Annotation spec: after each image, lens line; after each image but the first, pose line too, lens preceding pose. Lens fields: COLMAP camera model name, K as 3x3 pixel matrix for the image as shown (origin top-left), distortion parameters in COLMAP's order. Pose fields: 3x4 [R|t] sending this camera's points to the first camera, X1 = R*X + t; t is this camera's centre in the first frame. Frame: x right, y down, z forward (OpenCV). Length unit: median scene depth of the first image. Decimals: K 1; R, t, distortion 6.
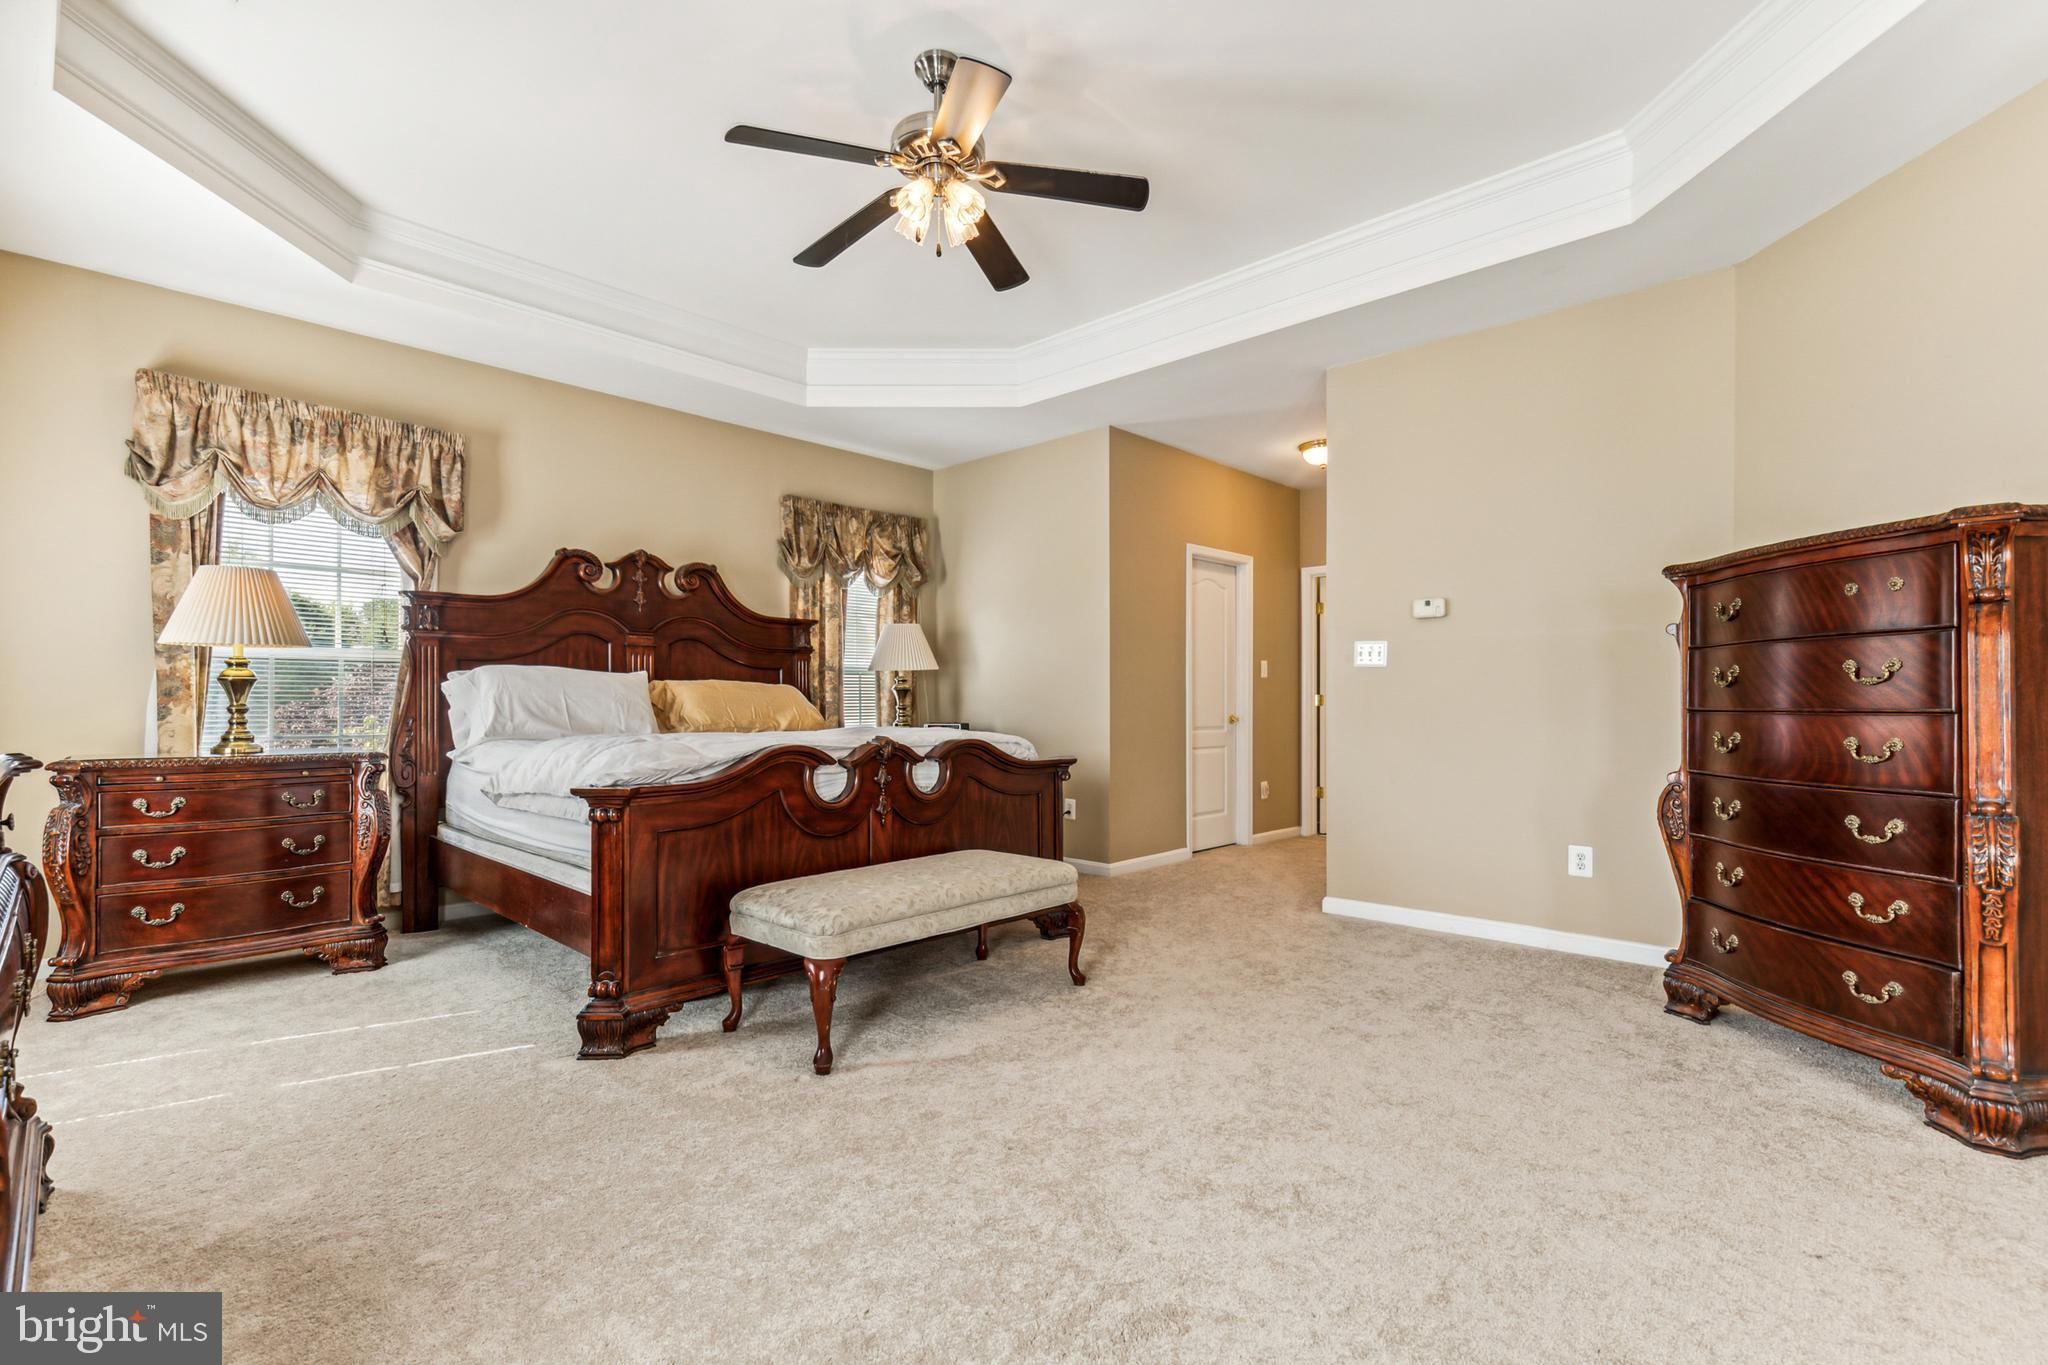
lens RADIAL K [[946.8, 0, 1043.7], [0, 946.8, 694.8], [0, 0, 1]] dist [0.004454, -0.000690]
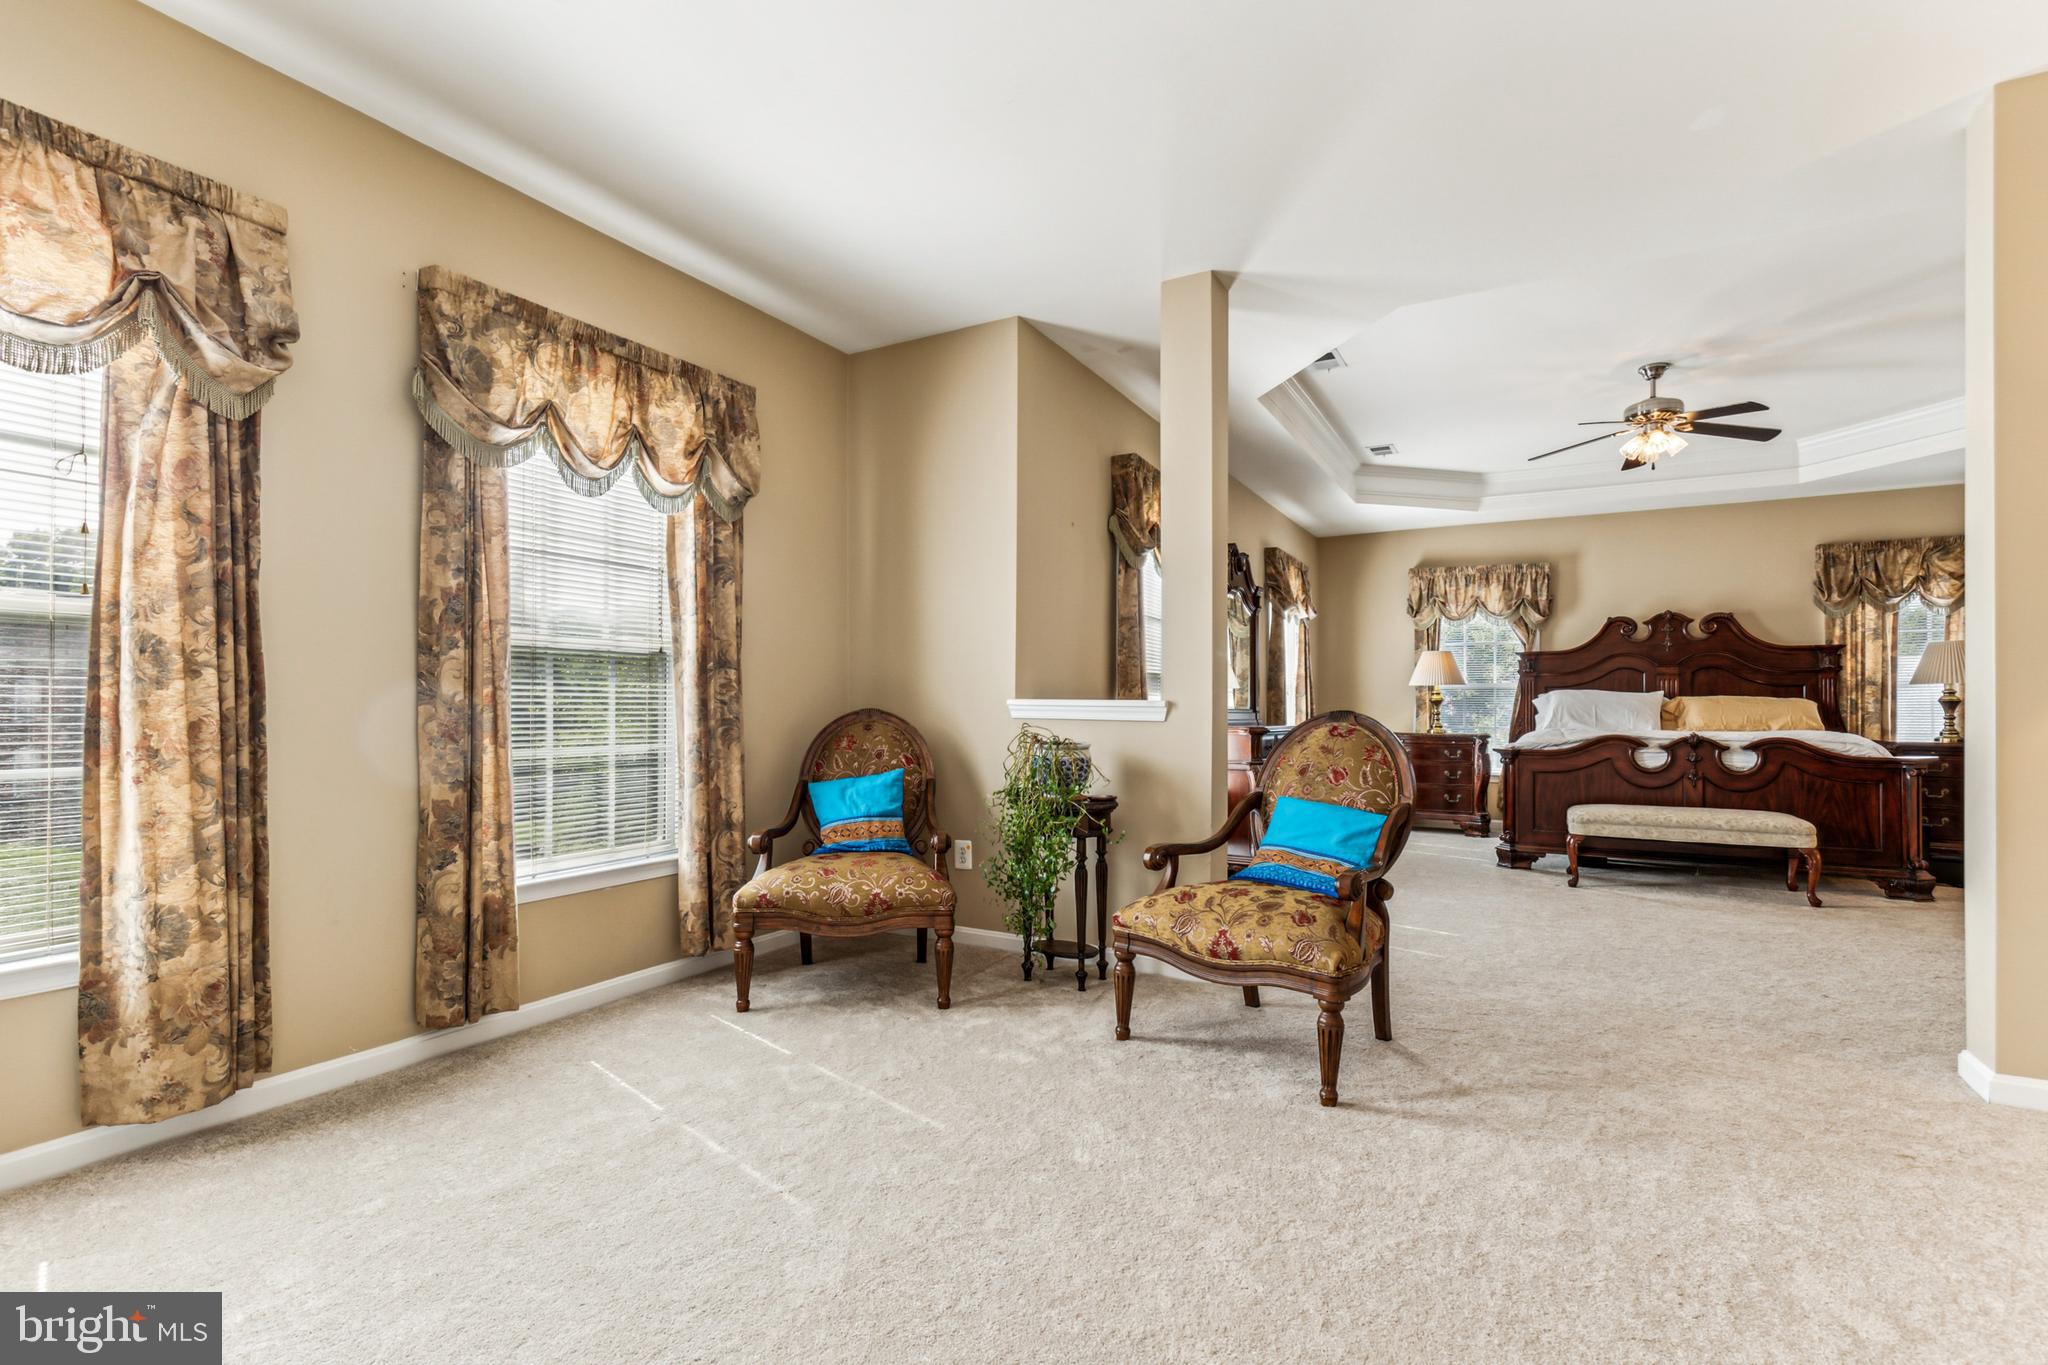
lens RADIAL K [[946.8, 0, 1033.5], [0, 946.8, 698.3], [0, 0, 1]] dist [0.004454, -0.000690]
pose [[0.259329, -0.006715, -0.965766, 0.890087], [0.003676, 0.999975, -0.005966, -0.009069], [0.965782, -0.002003, 0.259347, -0.423462]]
